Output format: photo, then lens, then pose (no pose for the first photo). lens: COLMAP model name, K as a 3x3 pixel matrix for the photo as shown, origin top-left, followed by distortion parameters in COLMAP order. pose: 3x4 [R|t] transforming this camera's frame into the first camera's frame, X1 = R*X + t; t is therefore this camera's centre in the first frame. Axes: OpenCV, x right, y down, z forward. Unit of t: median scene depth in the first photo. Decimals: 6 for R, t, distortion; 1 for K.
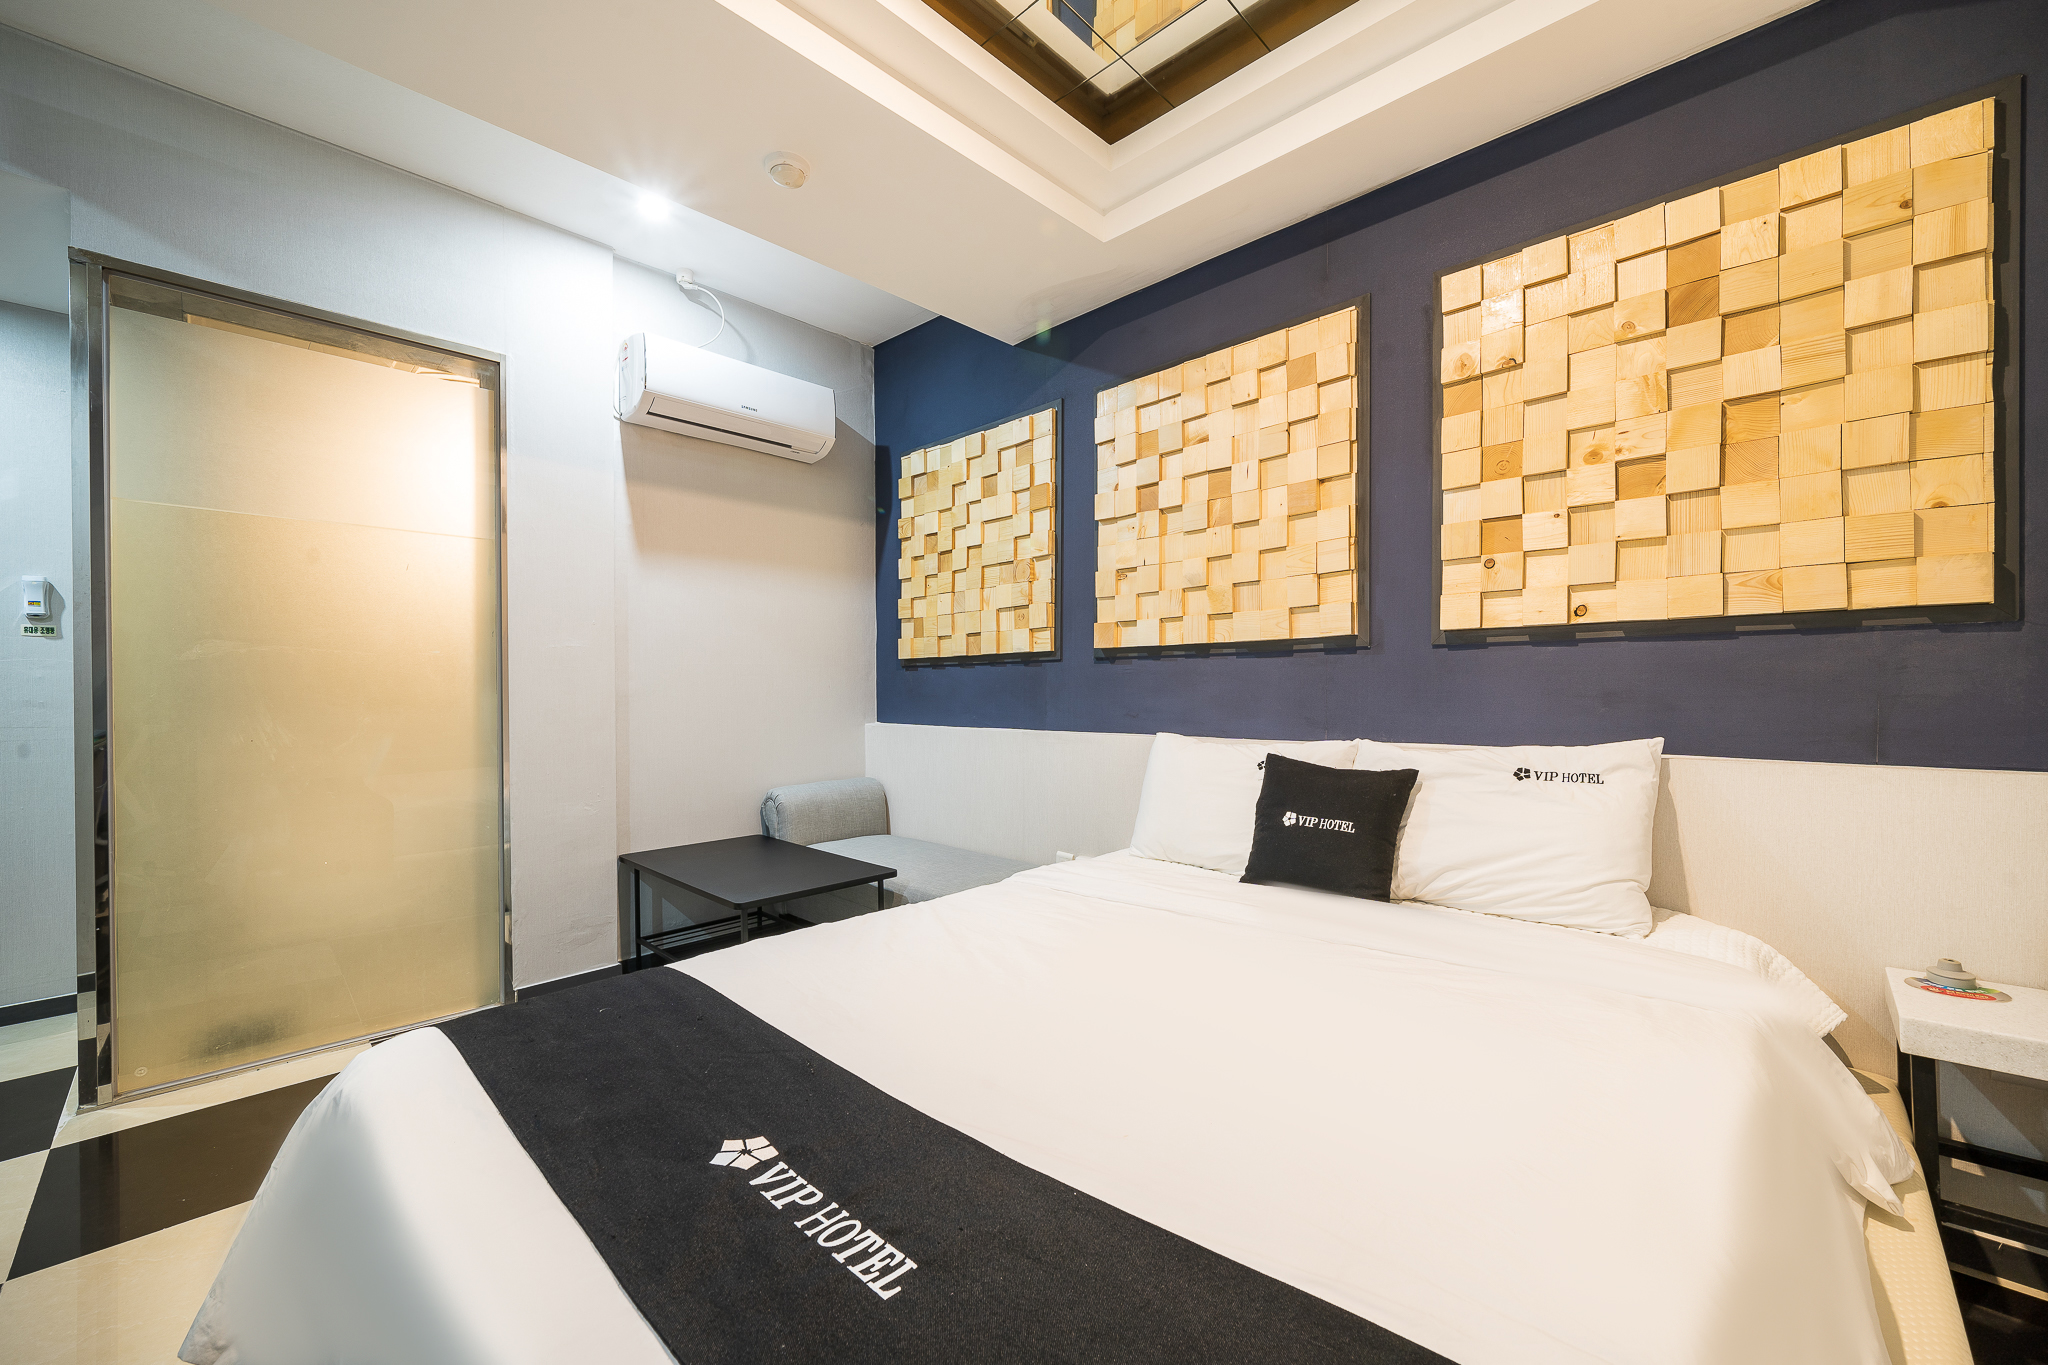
lens RADIAL K [[794.3, 0, 1017.1], [0, 794.3, 701.0], [0, 0, 1]] dist [-0.001215, -0.000174]
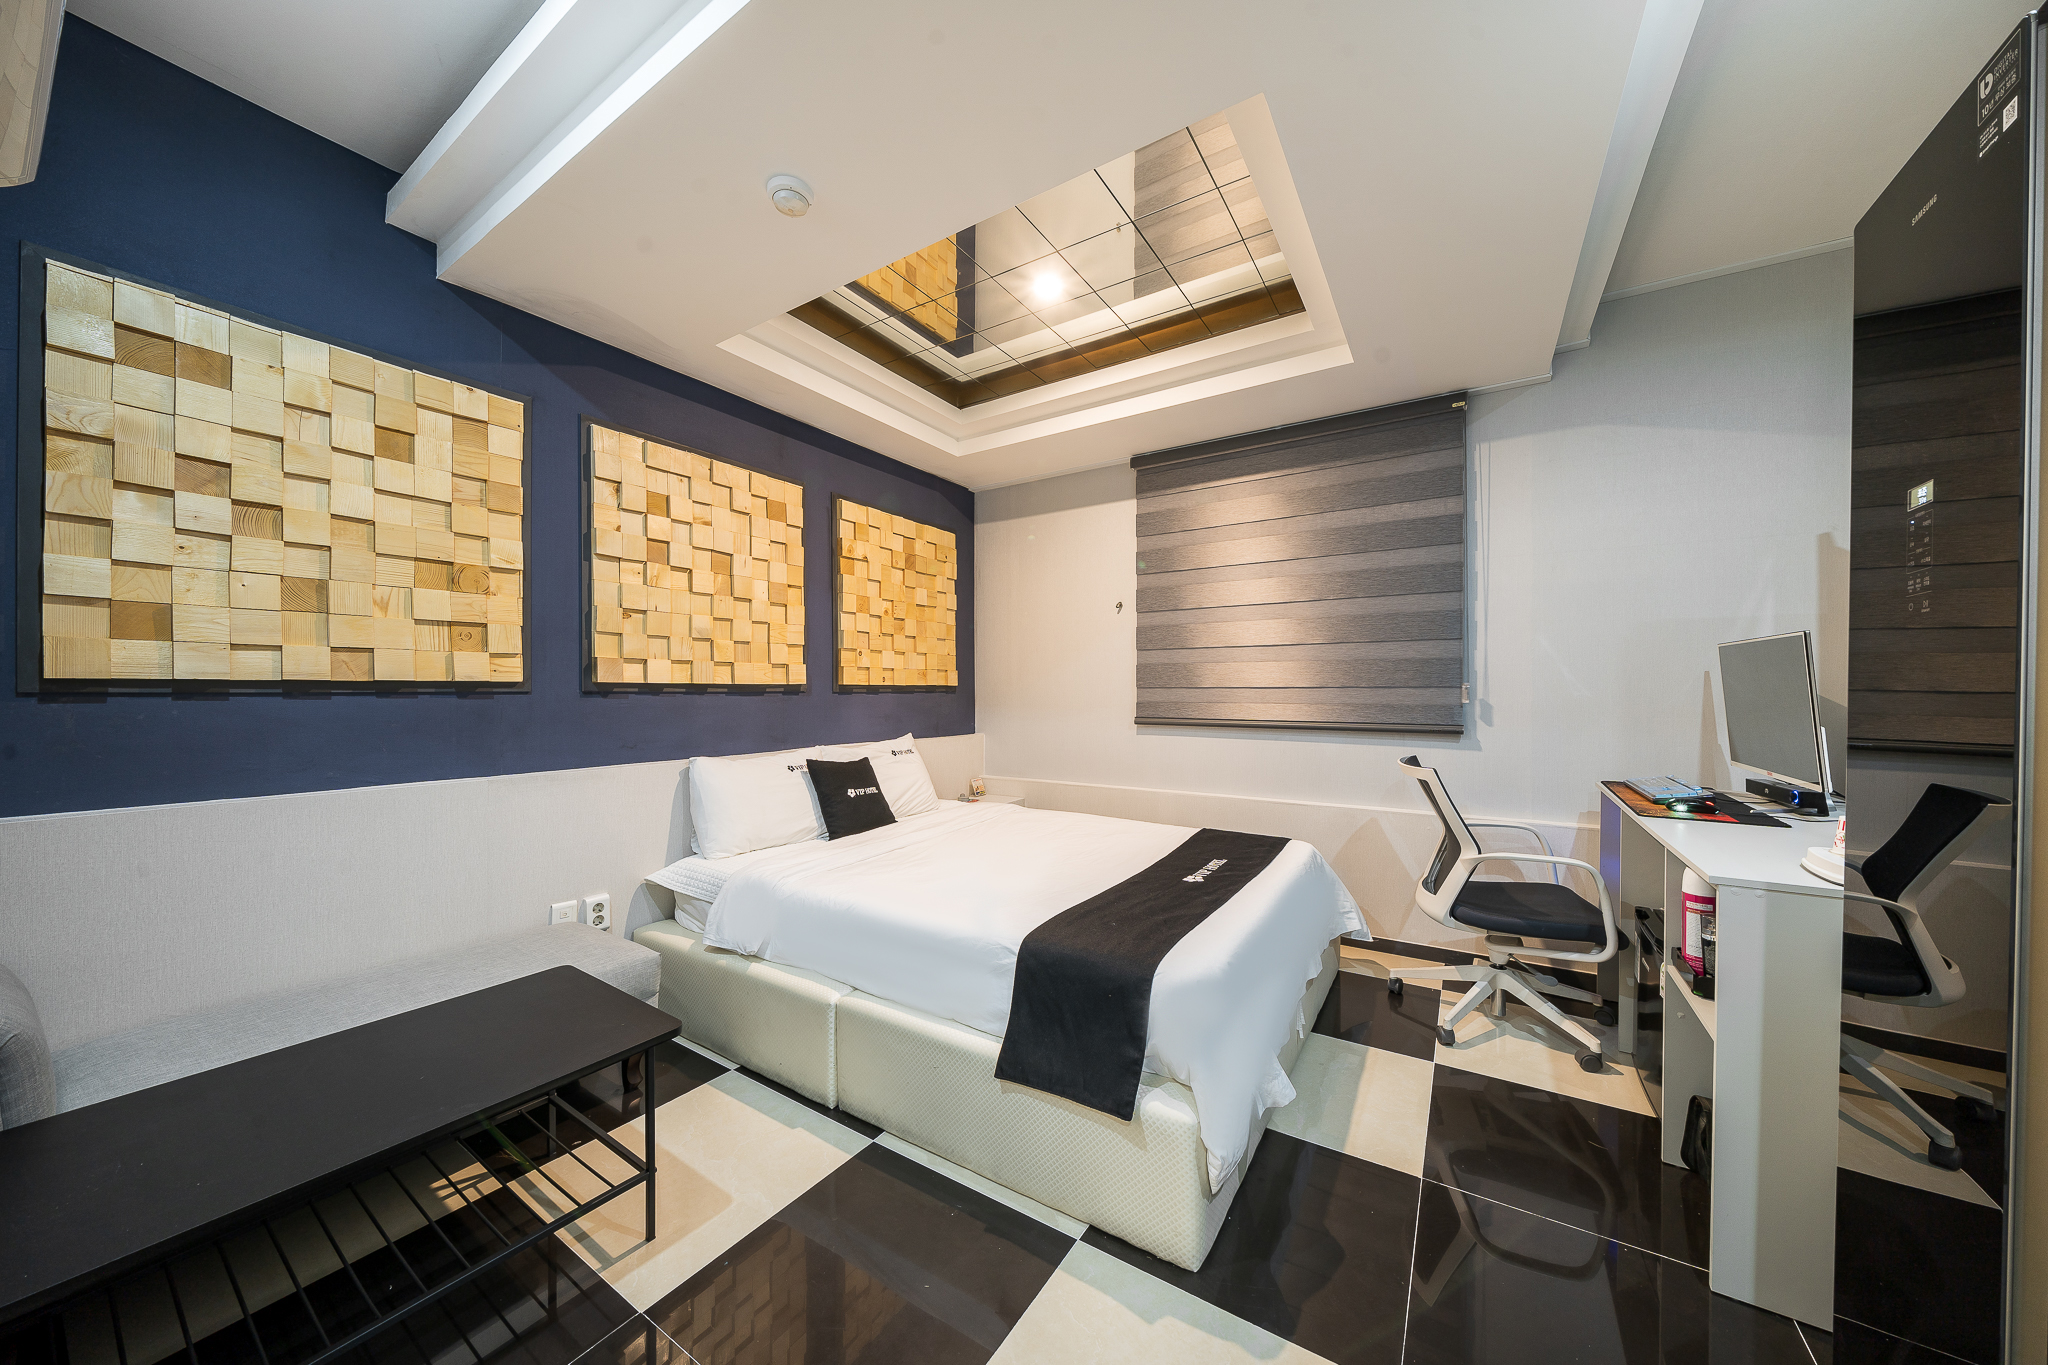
lens RADIAL K [[691.1, 0, 1022.0], [0, 691.1, 698.7], [0, 0, 1]] dist [-0.008011, 0.000044]
pose [[-0.188091, -0.007998, 0.982119, -1.089354], [0.010752, 0.999890, 0.010202, -0.062515], [-0.982093, 0.012479, -0.187984, 0.824579]]
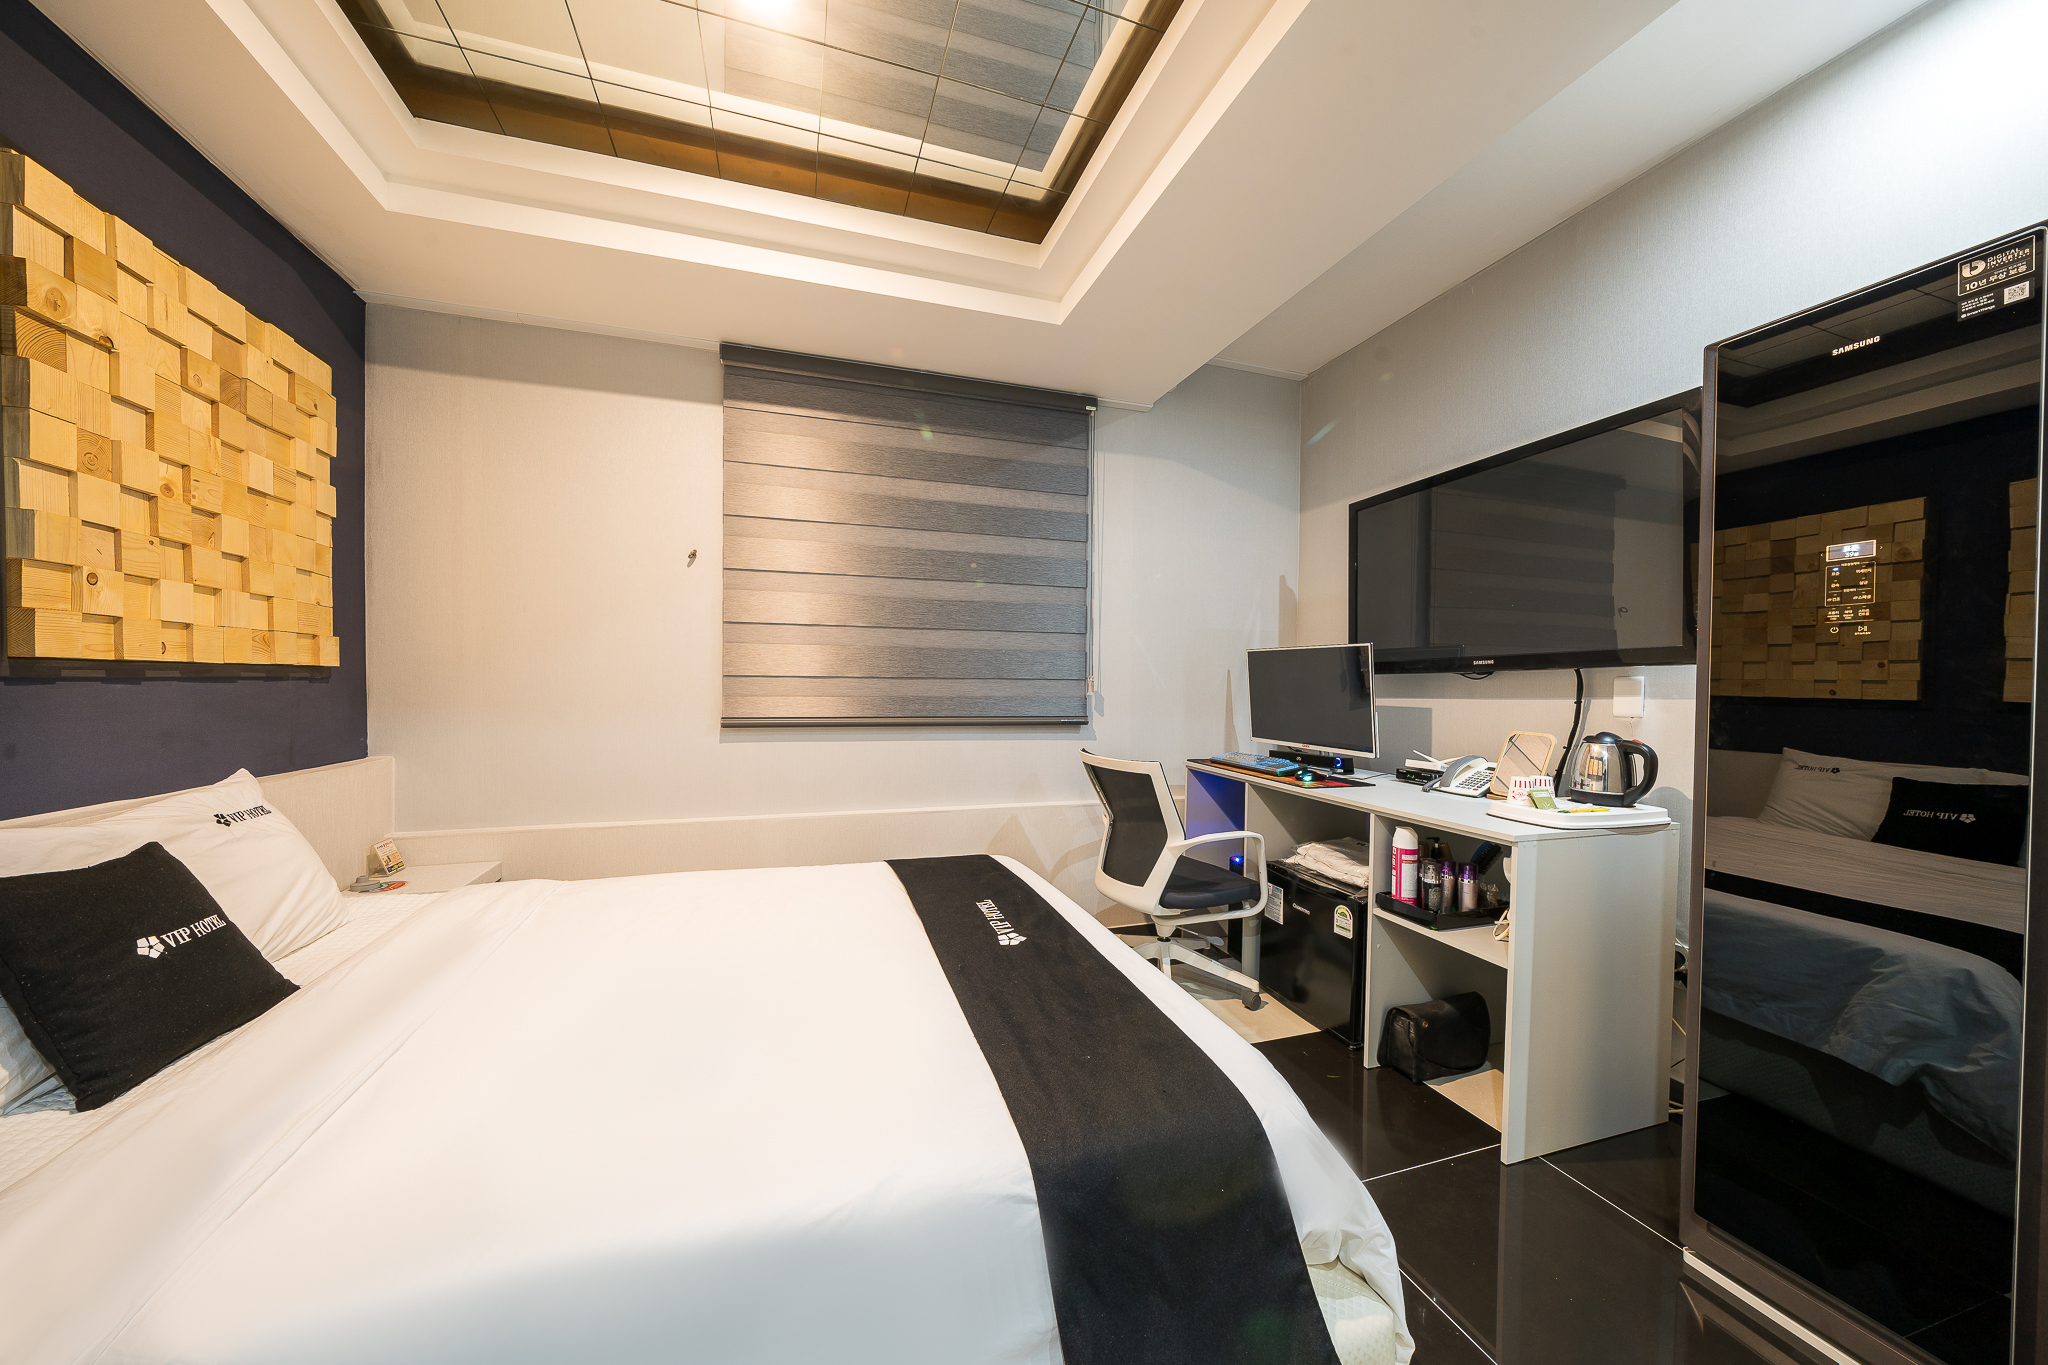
lens RADIAL K [[691.1, 0, 1022.0], [0, 691.1, 698.7], [0, 0, 1]] dist [-0.008011, 0.000044]
pose [[-0.880691, -0.016018, 0.473420, -0.494904], [-0.001659, 0.999526, 0.030732, -0.066938], [-0.473688, 0.026281, -0.880301, 1.034227]]
